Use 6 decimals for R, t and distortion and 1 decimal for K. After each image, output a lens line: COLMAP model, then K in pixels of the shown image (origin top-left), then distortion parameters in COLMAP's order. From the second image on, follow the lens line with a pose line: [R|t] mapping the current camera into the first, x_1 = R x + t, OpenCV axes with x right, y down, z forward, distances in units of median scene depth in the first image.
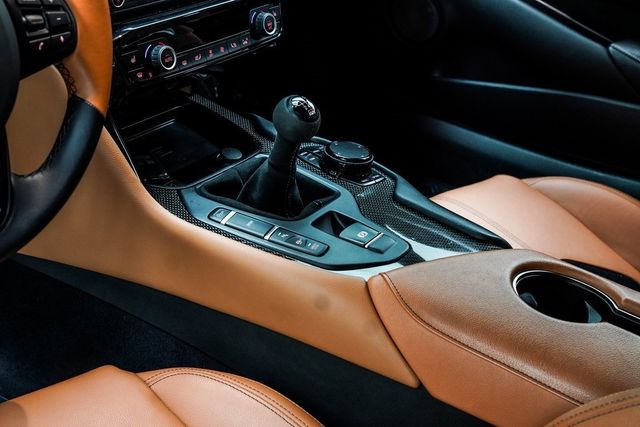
lens RADIAL K [[926.1, 0, 322.9], [0, 926.1, 217.4], [0, 0, 1]] dist [0.154943, 0.000000]
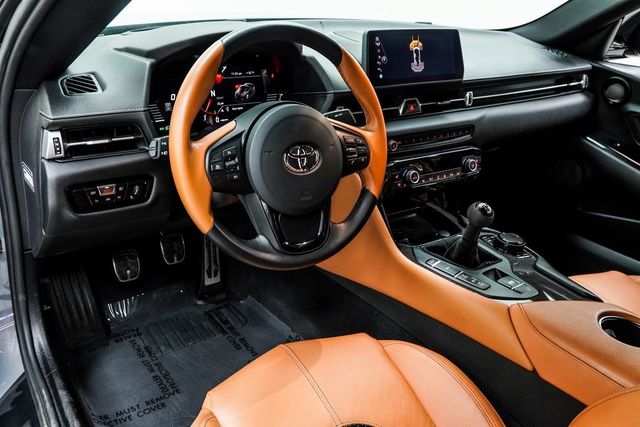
lens RADIAL K [[562.8, 0, 320.4], [0, 562.8, 214.4], [0, 0, 1]] dist [-0.063436, 0.092069]
pose [[0.935877, 0.095186, -0.339225, 0.051157], [-0.141953, 0.983079, -0.115780, 0.065326], [0.322465, 0.156510, 0.933553, -0.125632]]
